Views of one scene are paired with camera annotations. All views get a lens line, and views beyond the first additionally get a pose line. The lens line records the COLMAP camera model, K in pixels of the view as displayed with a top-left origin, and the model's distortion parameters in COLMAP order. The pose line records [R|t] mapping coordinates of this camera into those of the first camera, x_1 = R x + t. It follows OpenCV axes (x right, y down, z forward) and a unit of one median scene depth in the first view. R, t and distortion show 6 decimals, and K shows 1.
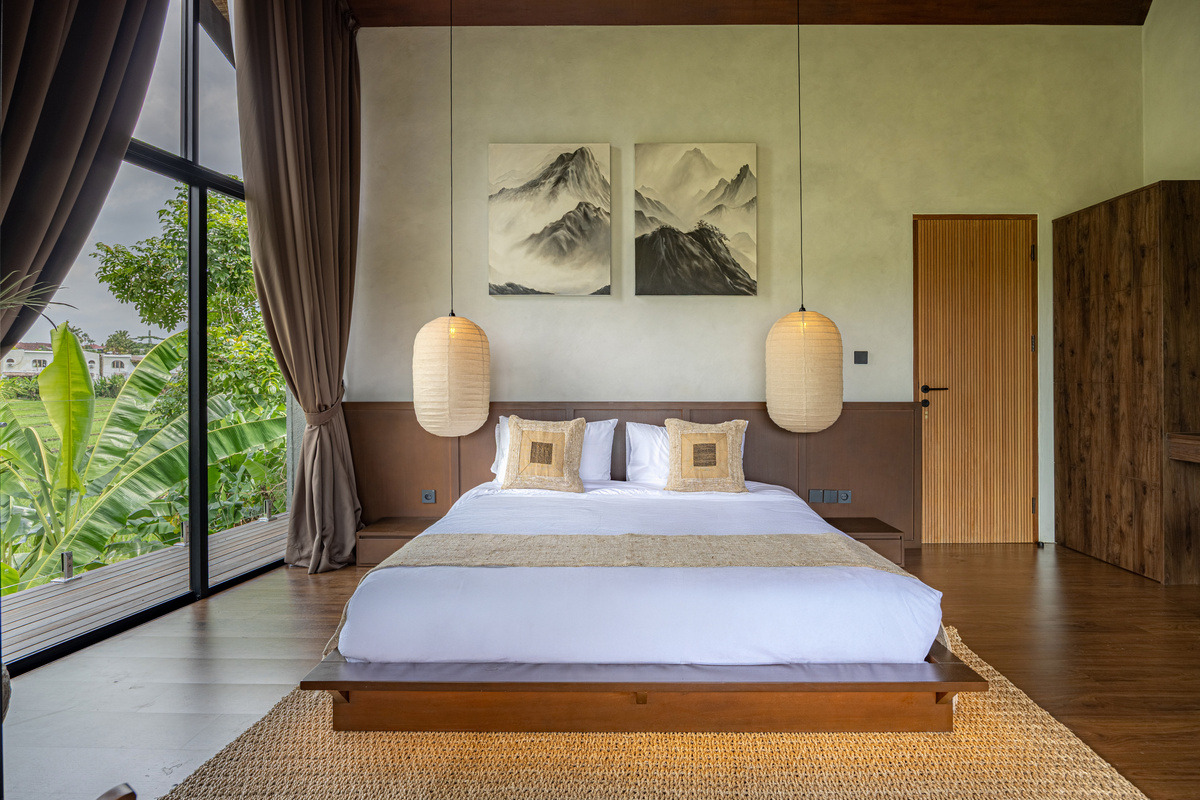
lens RADIAL K [[625.6, 0, 601.2], [0, 625.6, 396.4], [0, 0, 1]] dist [-0.002062, -0.000075]
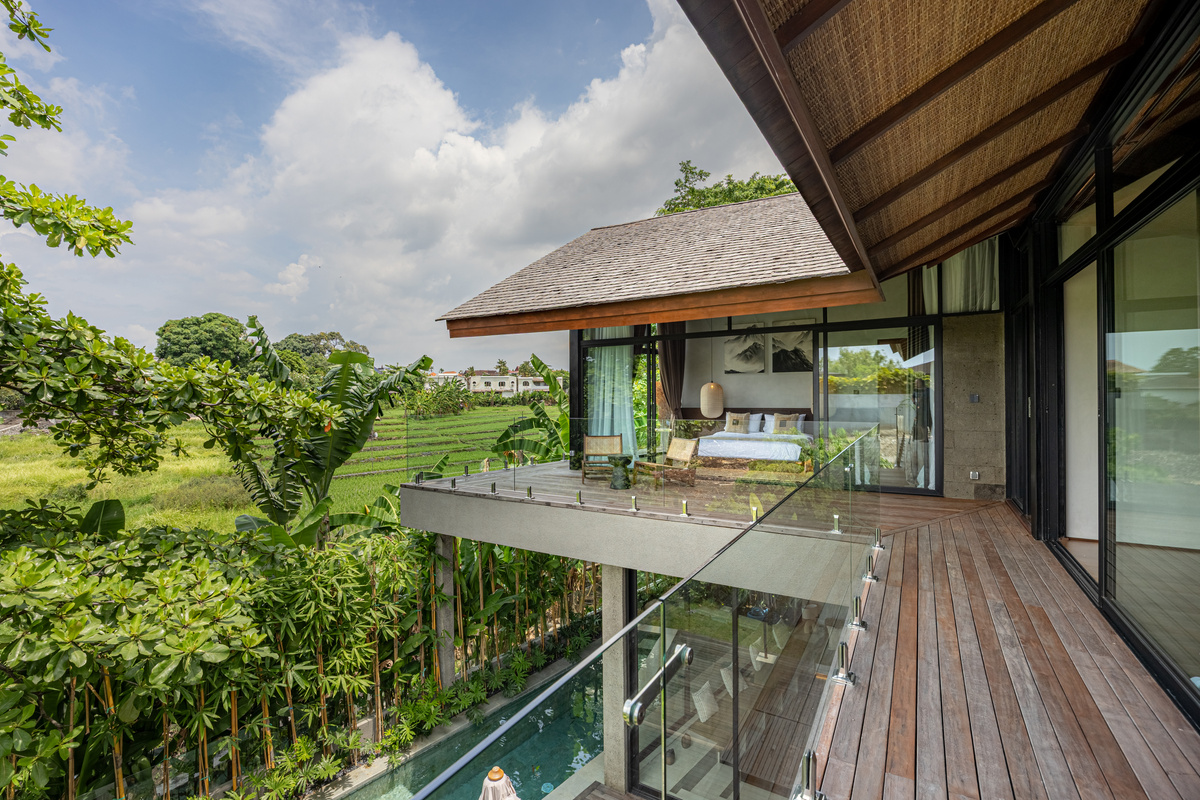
lens RADIAL K [[545.9, 0, 599.0], [0, 545.9, 403.1], [0, 0, 1]] dist [-0.000116, -0.000004]
pose [[0.876046, -0.003123, -0.482217, 0.591008], [0.002661, 0.999995, -0.001643, -0.012565], [0.482219, 0.000156, 0.876050, -1.710442]]
